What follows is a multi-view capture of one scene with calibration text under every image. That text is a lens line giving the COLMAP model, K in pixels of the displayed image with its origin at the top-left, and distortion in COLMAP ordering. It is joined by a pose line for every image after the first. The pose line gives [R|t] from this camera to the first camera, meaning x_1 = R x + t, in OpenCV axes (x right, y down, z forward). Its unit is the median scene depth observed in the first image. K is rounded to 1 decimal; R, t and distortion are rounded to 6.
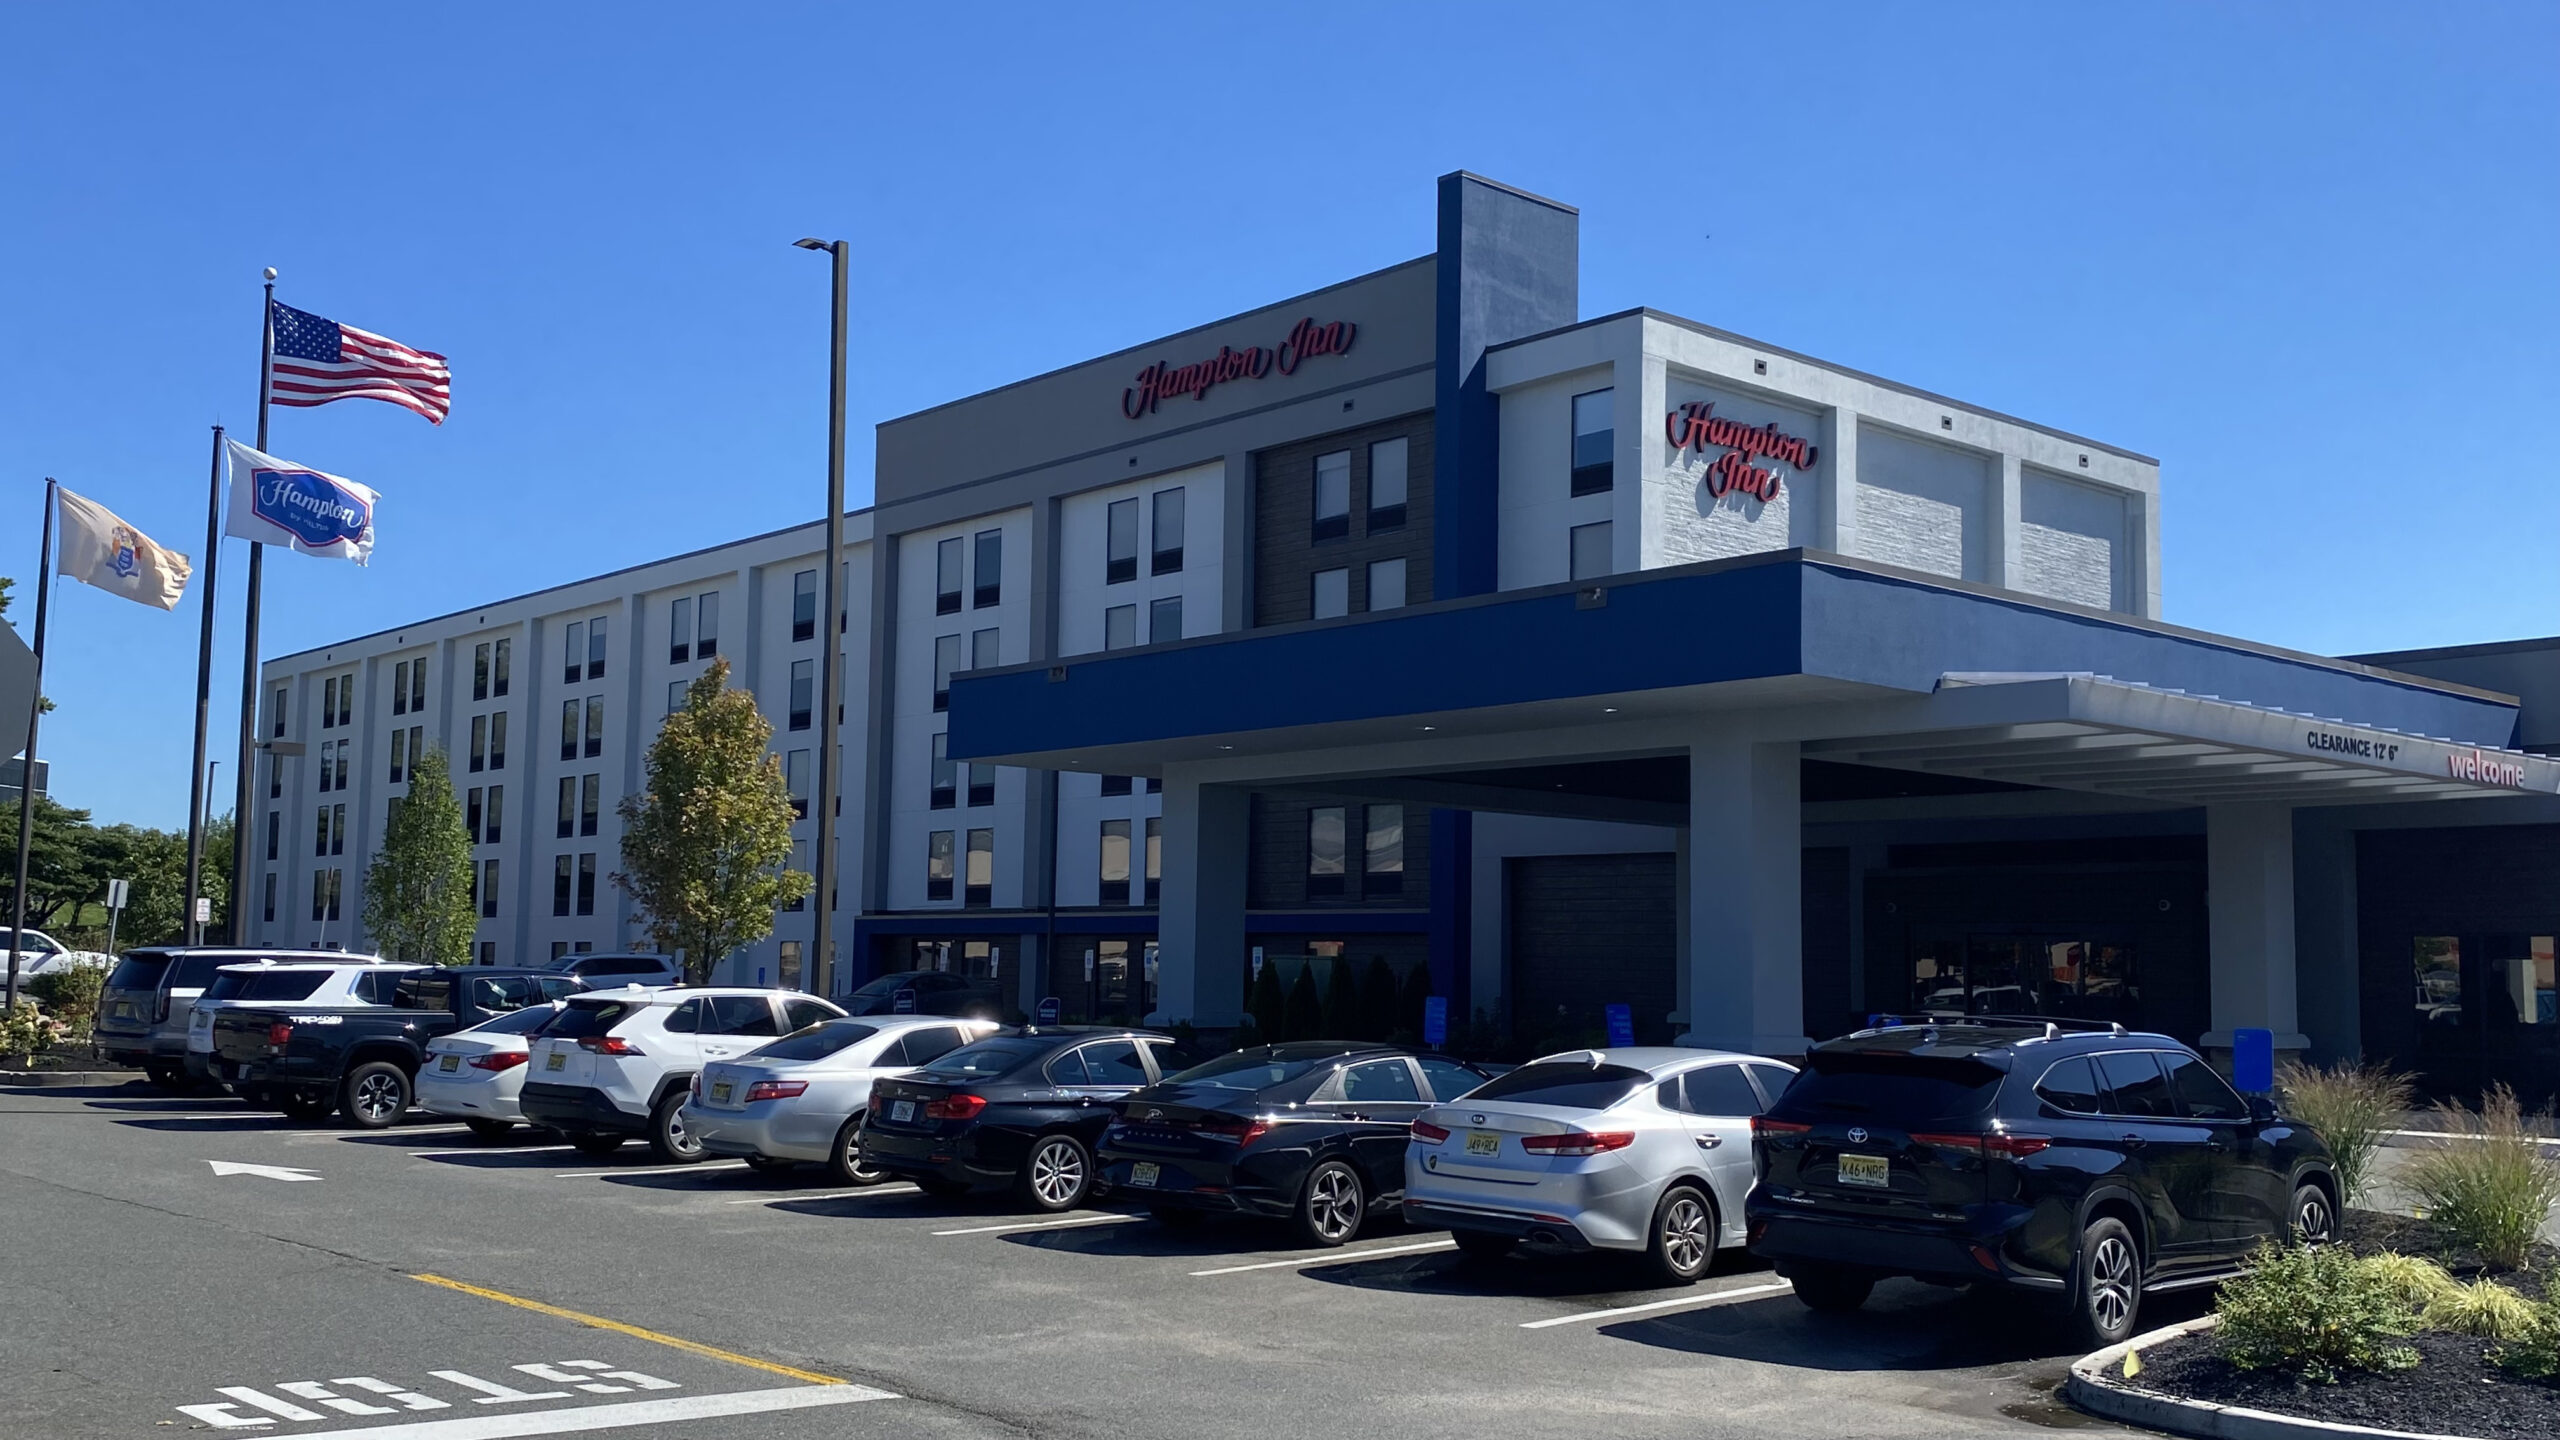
lens RADIAL K [[2423.2, 0, 1280.0], [0, 2423.2, 720.0], [0, 0, 1]] dist [-0.014230, -0.002107]
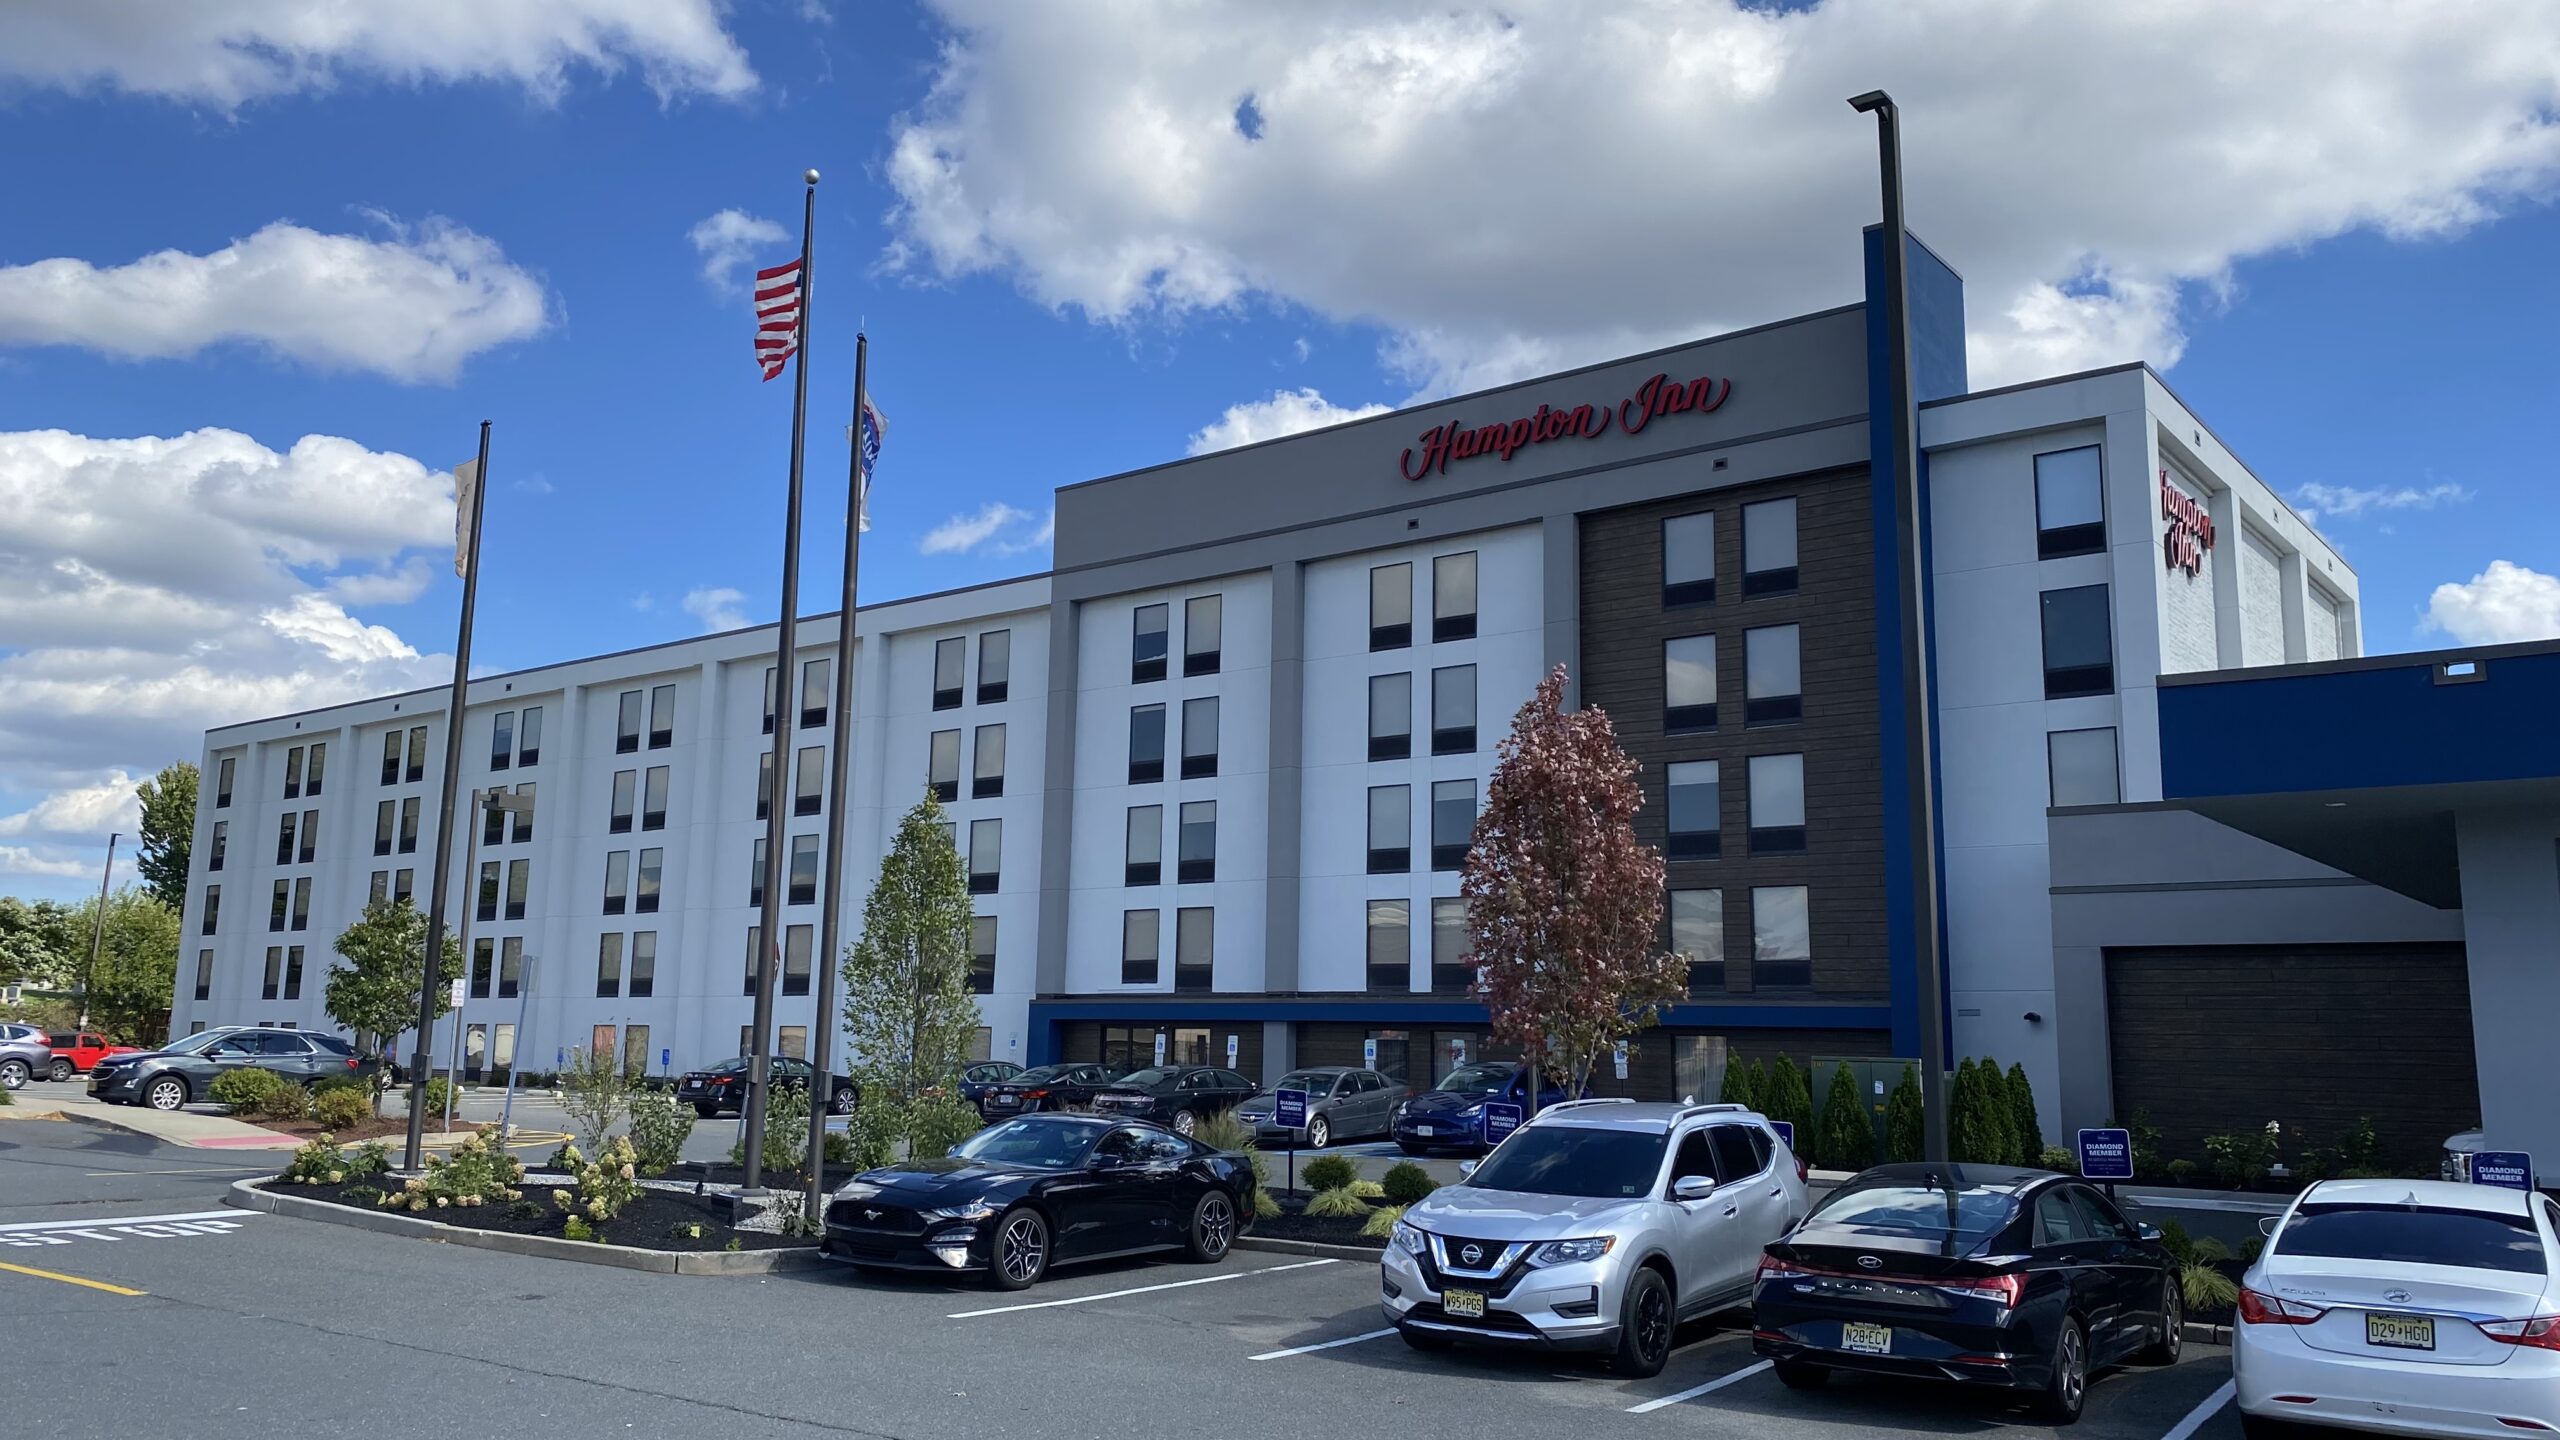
lens RADIAL K [[1917.1, 0, 1286.6], [0, 1917.1, 725.6], [0, 0, 1]] dist [0.011250, -0.000186]
pose [[0.983673, 0.045181, 0.174203, -0.252227], [-0.033875, 0.997155, -0.067339, 0.026704], [-0.176750, 0.060338, 0.982405, 0.284977]]
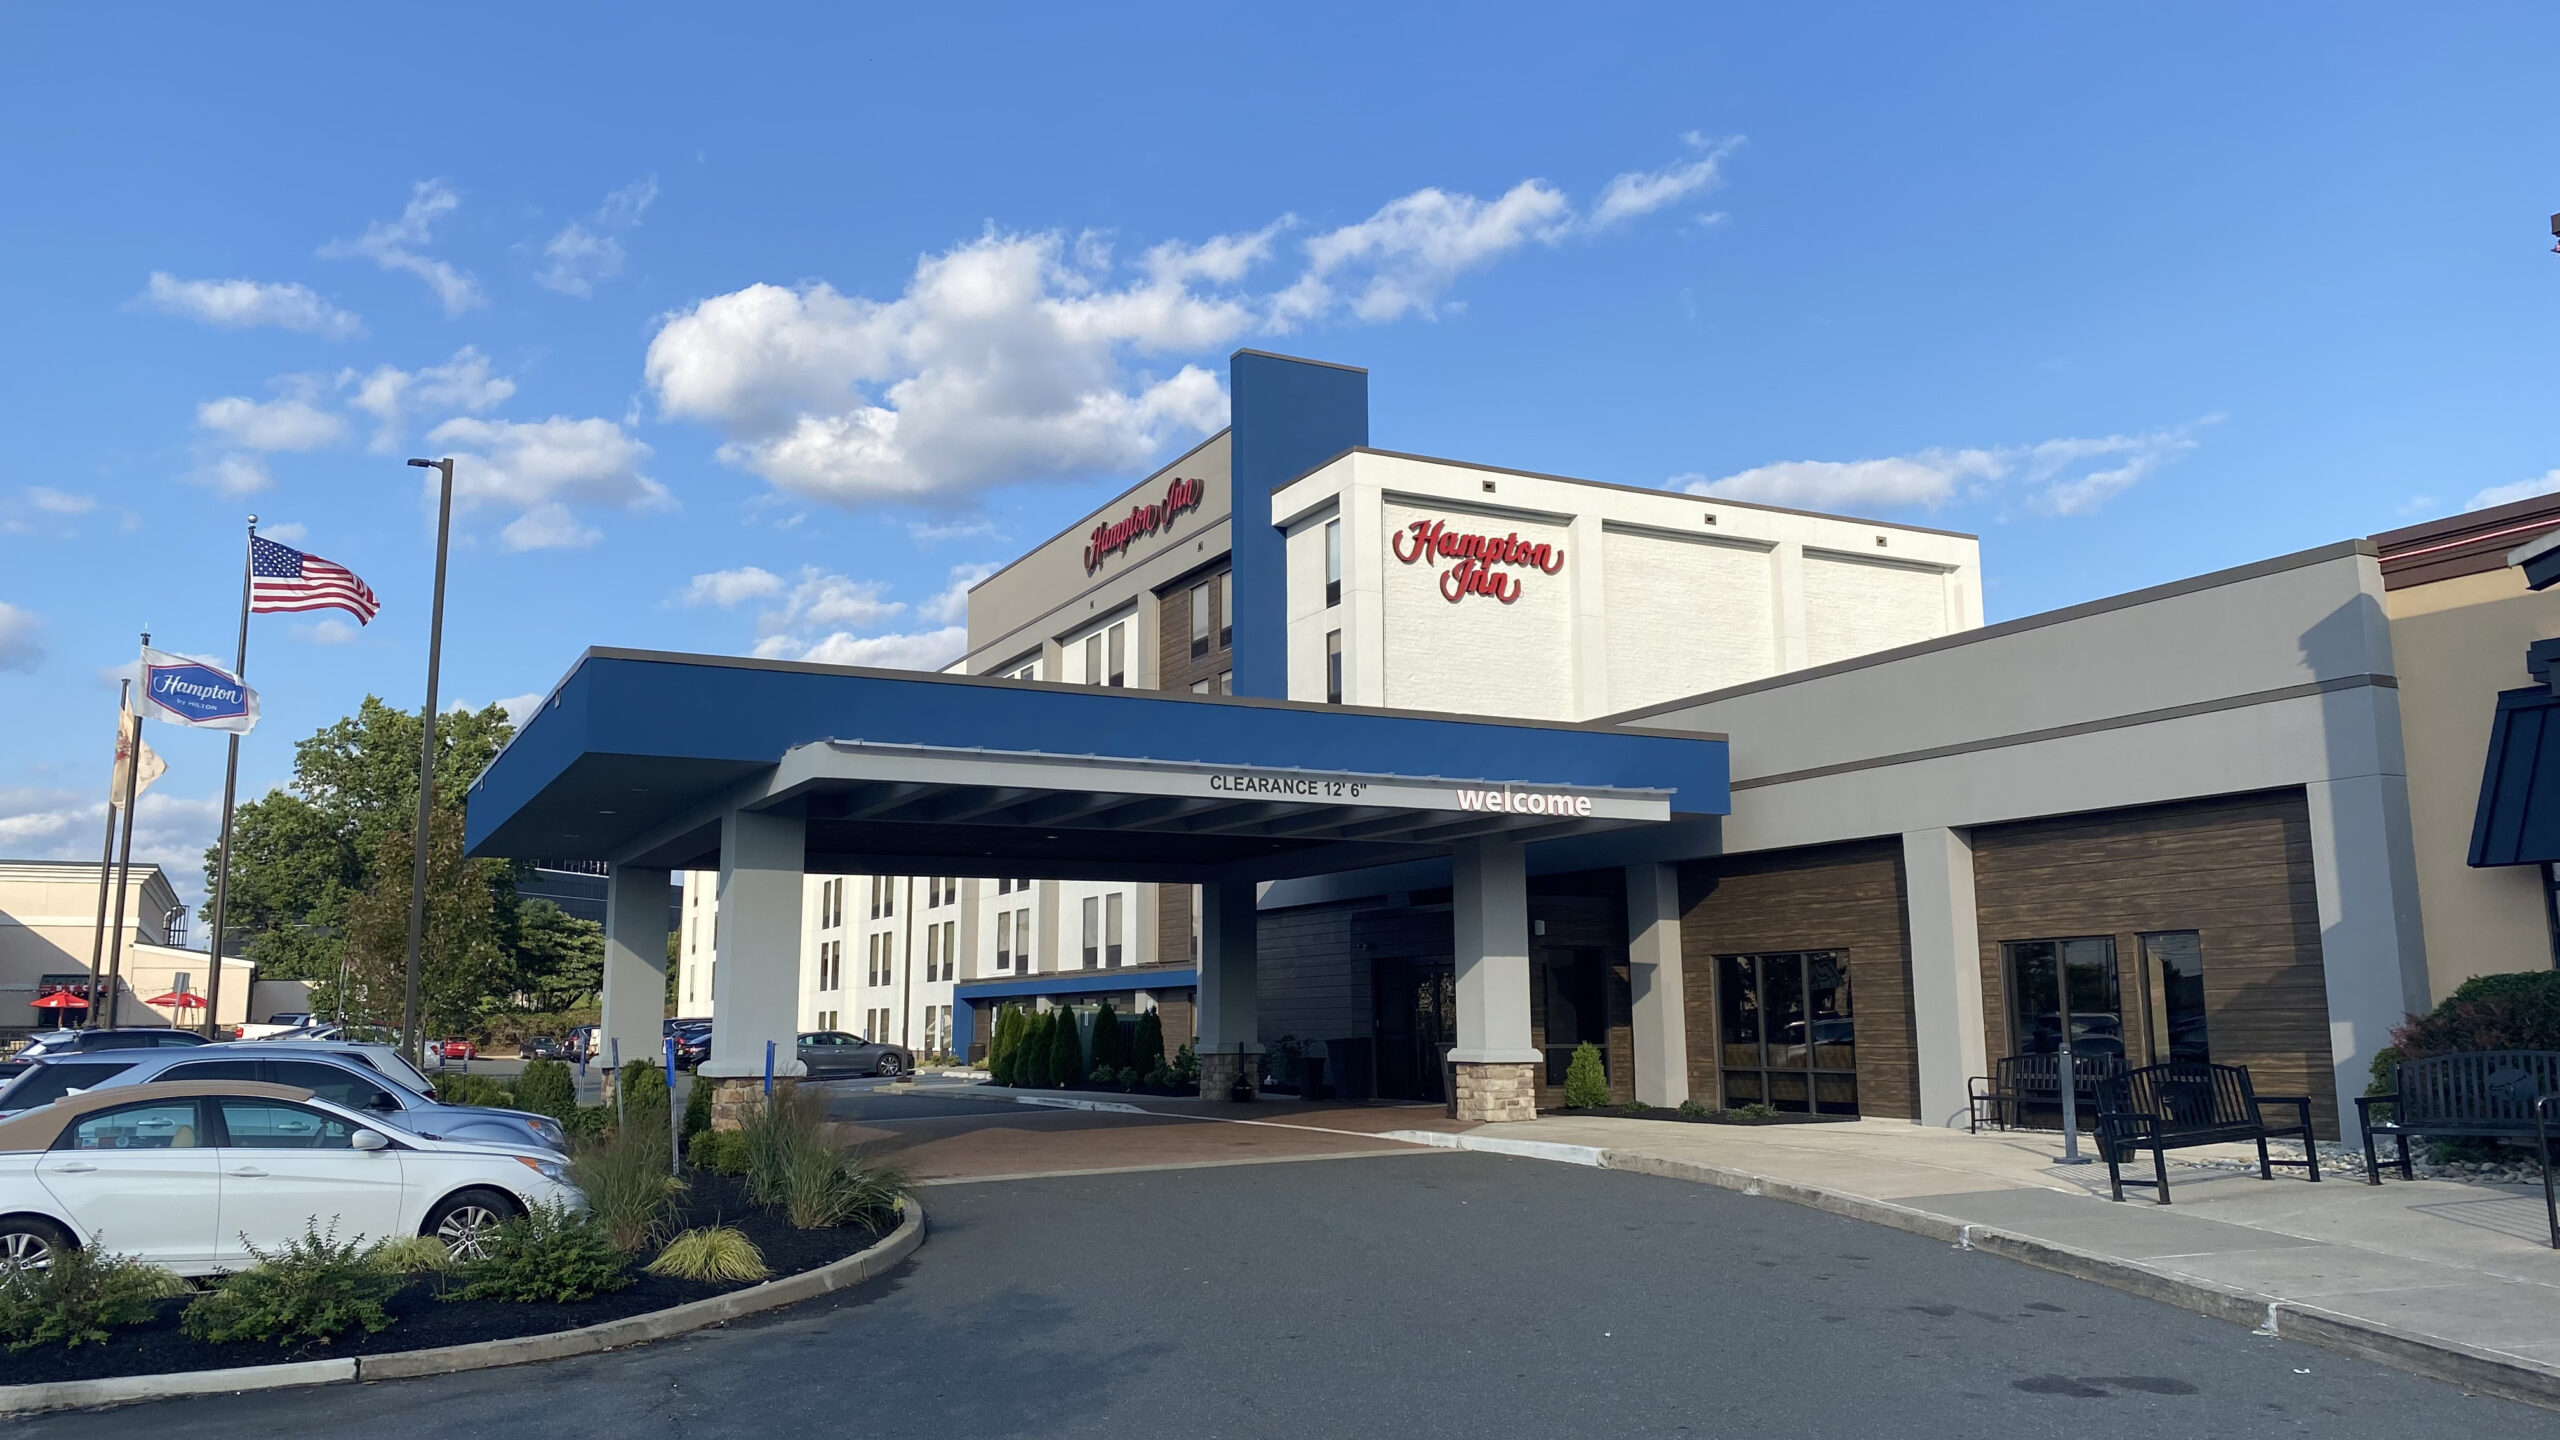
lens RADIAL K [[1990.7, 0, 1278.6], [0, 1990.7, 707.9], [0, 0, 1]] dist [0.004491, 0.002732]
pose [[0.969407, -0.060947, -0.237772, 0.282991], [0.048115, 0.997074, -0.059407, 0.010522], [0.240697, 0.046149, 0.969503, 0.049182]]
